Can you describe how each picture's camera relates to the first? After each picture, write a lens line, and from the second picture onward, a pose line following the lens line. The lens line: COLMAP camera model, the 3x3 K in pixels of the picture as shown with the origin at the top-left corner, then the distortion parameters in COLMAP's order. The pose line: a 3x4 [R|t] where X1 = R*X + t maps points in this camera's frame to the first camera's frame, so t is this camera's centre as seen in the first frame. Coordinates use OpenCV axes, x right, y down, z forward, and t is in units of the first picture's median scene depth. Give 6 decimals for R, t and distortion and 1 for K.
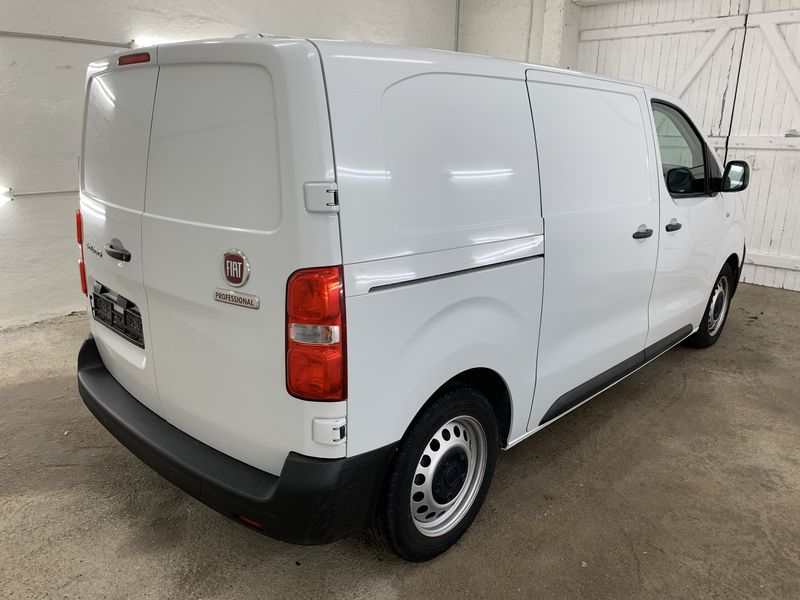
lens RADIAL K [[640.6, 0, 402.6], [0, 640.6, 299.6], [0, 0, 1]] dist [0.002274, 0.002078]
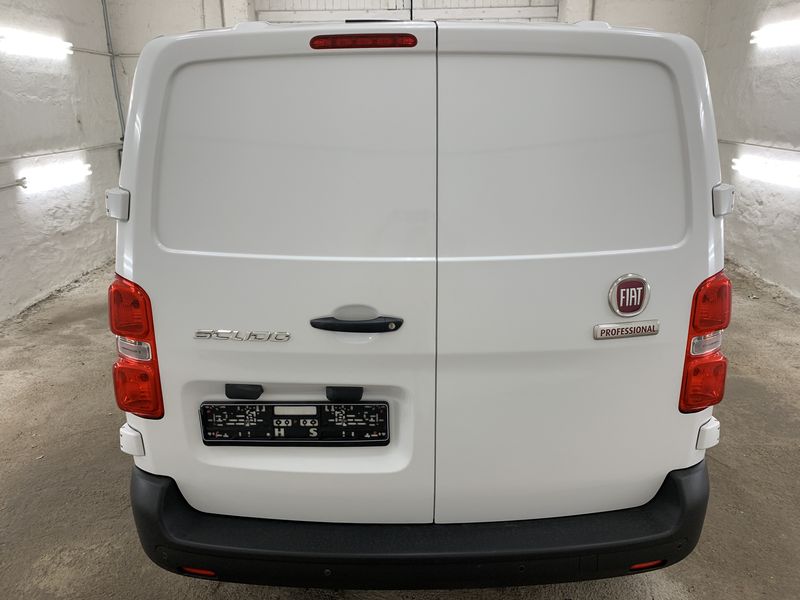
lens RADIAL K [[640.6, 0, 402.6], [0, 640.6, 299.6], [0, 0, 1]] dist [0.002274, 0.002078]
pose [[0.705311, -0.230913, 0.670235, -0.362847], [0.210151, 0.971069, 0.113409, -0.070627], [-0.677032, 0.060861, 0.733433, 0.195573]]
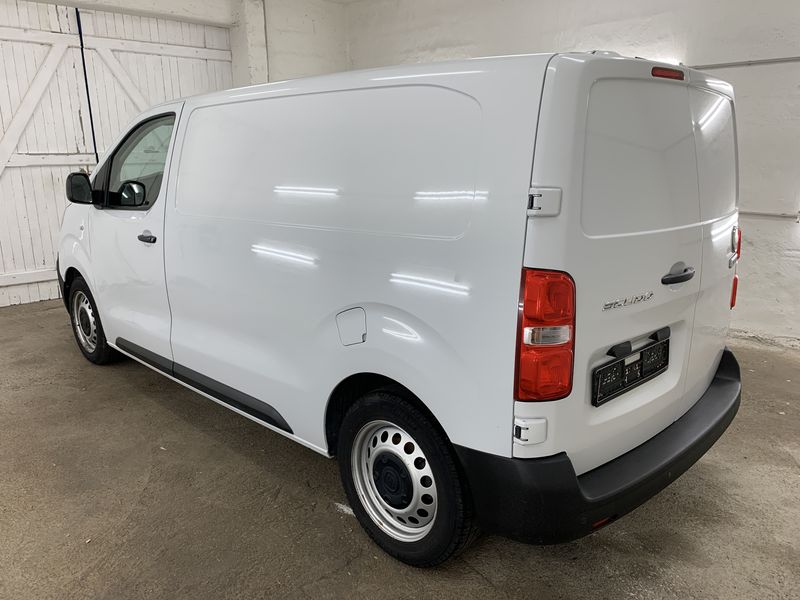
lens RADIAL K [[656.1, 0, 400.0], [0, 656.1, 300.0], [0, 0, 1]] dist [0.003564, -0.000363]
pose [[0.002639, -0.239572, 0.970875, -0.570935], [0.268163, 0.935488, 0.230111, -0.153097], [-0.963370, 0.259746, 0.066713, 0.545538]]
